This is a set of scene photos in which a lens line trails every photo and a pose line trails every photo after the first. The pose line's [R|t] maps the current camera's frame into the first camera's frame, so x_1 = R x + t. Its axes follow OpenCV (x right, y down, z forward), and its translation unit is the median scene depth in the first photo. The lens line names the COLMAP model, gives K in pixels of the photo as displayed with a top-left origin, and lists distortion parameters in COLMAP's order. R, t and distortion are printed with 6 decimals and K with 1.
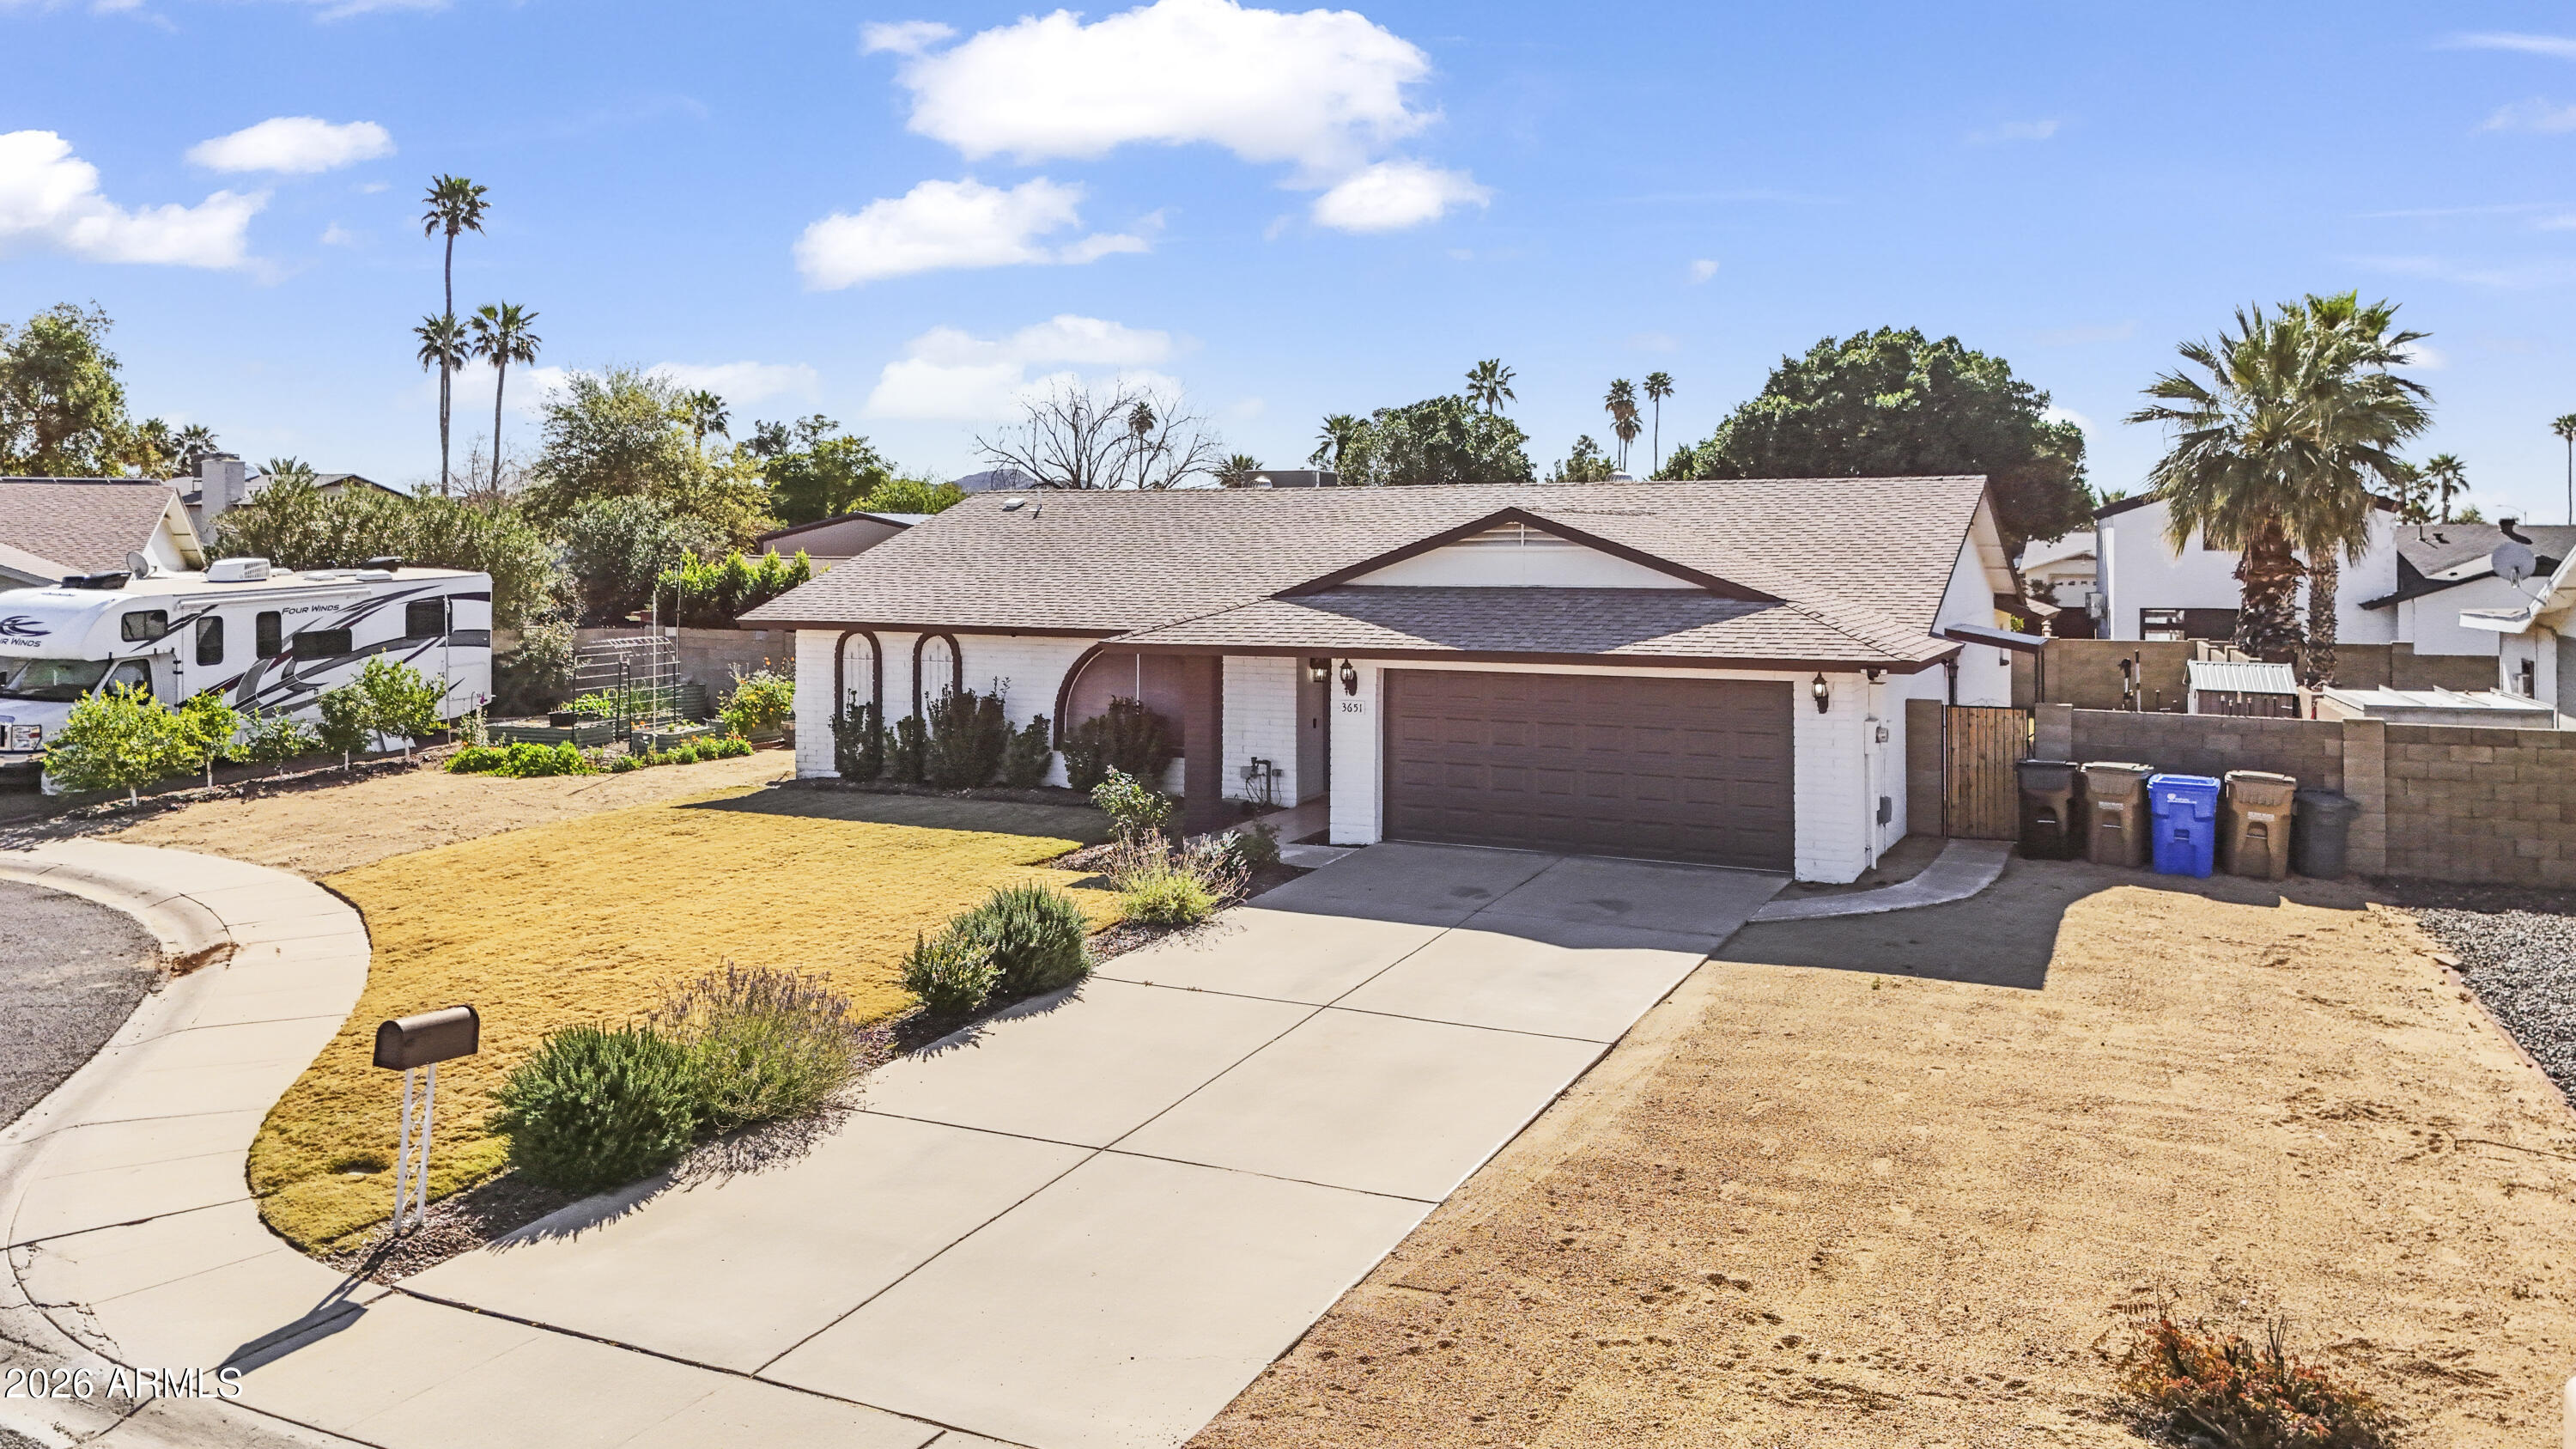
lens RADIAL K [[1921.0, 0, 1245.7], [0, 1921.0, 740.8], [0, 0, 1]] dist [0.064622, -0.051301]
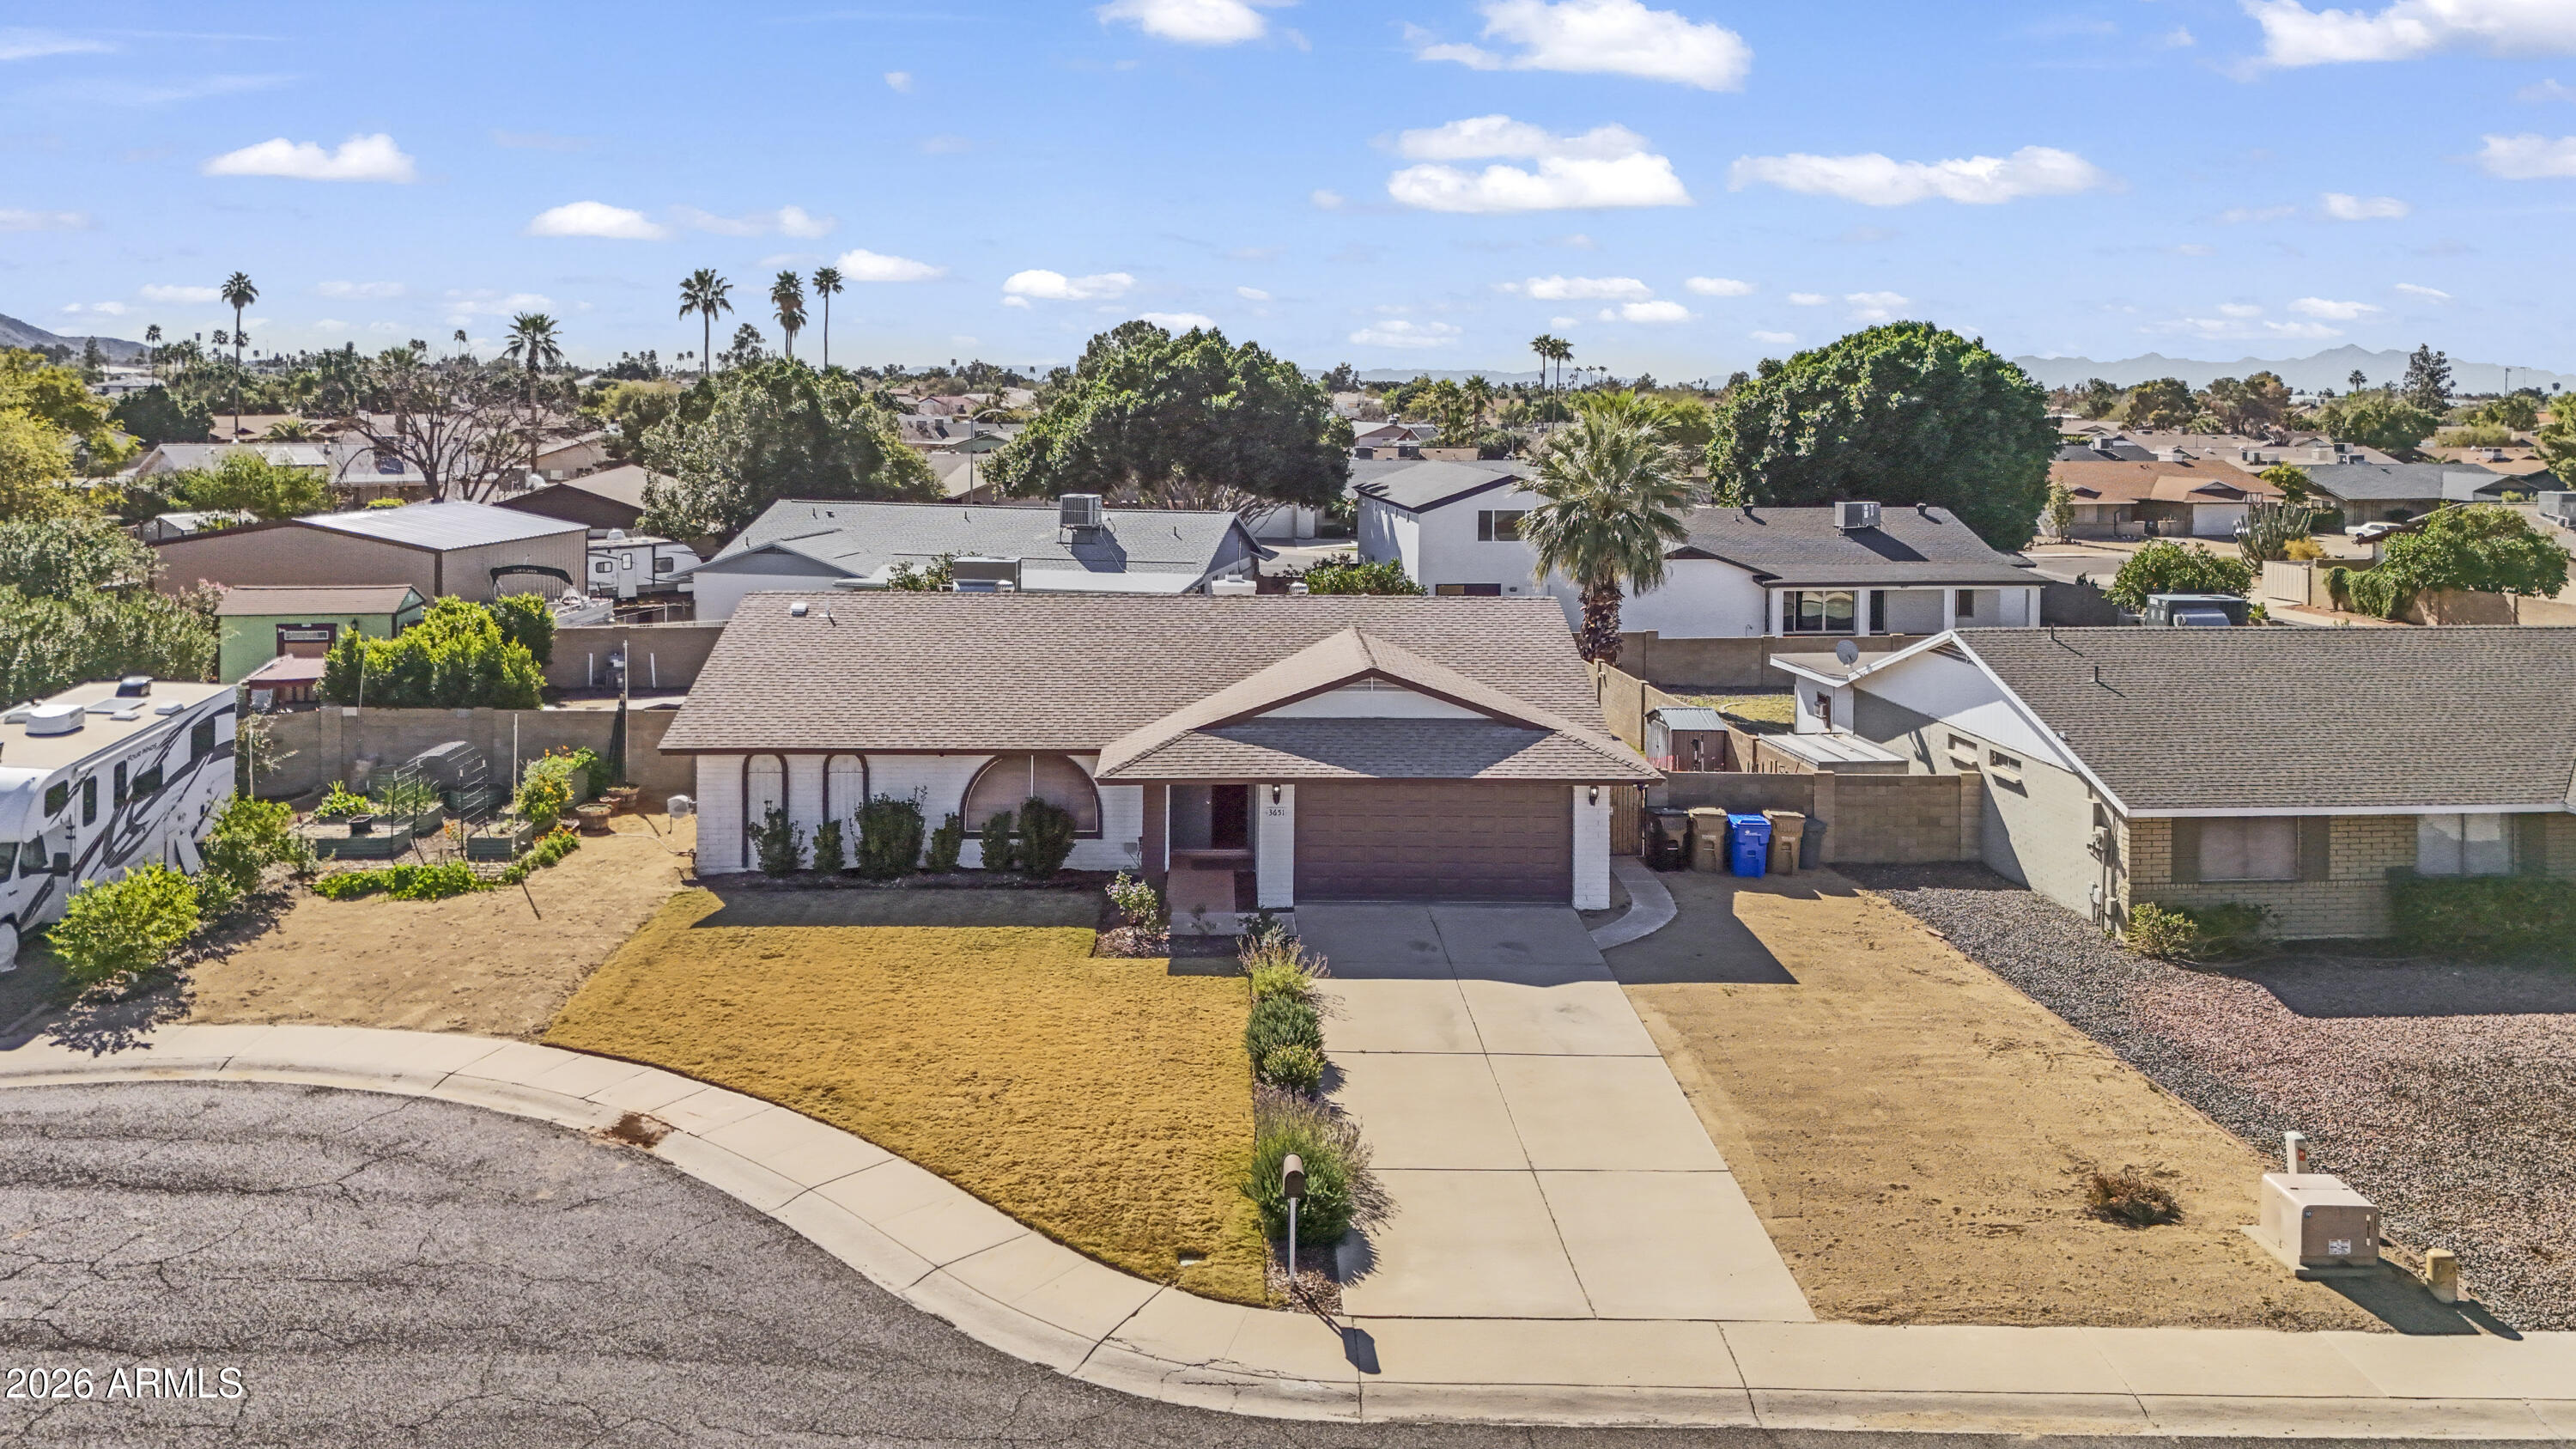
lens RADIAL K [[1921.0, 0, 1291.7], [0, 1921.0, 679.7], [0, 0, 1]] dist [0.064622, -0.051301]
pose [[0.884230, -0.059265, 0.463277, -0.540202], [0.039494, 0.997852, 0.052272, -0.174512], [-0.465380, -0.027924, 0.884670, -0.242487]]
